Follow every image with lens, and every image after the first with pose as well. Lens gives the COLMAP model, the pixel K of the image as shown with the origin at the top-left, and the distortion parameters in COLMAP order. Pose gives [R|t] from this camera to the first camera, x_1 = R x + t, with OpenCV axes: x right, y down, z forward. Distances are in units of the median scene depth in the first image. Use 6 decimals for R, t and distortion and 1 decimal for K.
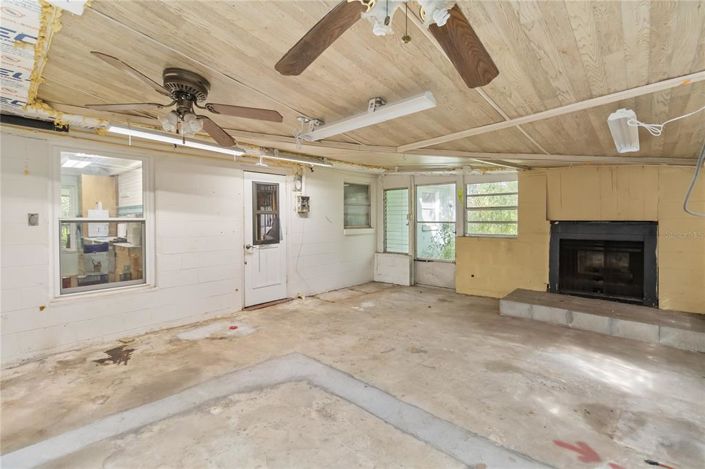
lens RADIAL K [[343.0, 0, 352.3], [0, 343.0, 223.9], [0, 0, 1]] dist [0.003763, 0.000260]
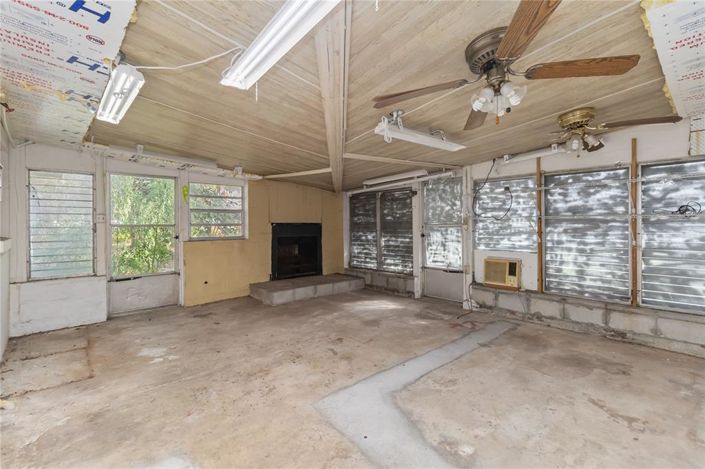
lens RADIAL K [[343.0, 0, 352.3], [0, 343.0, 223.9], [0, 0, 1]] dist [0.003763, 0.000260]
pose [[0.035308, -0.000447, 0.999376, -0.772805], [0.015893, 0.999874, -0.000114, -0.002525], [-0.999250, 0.015887, 0.035311, 0.776308]]
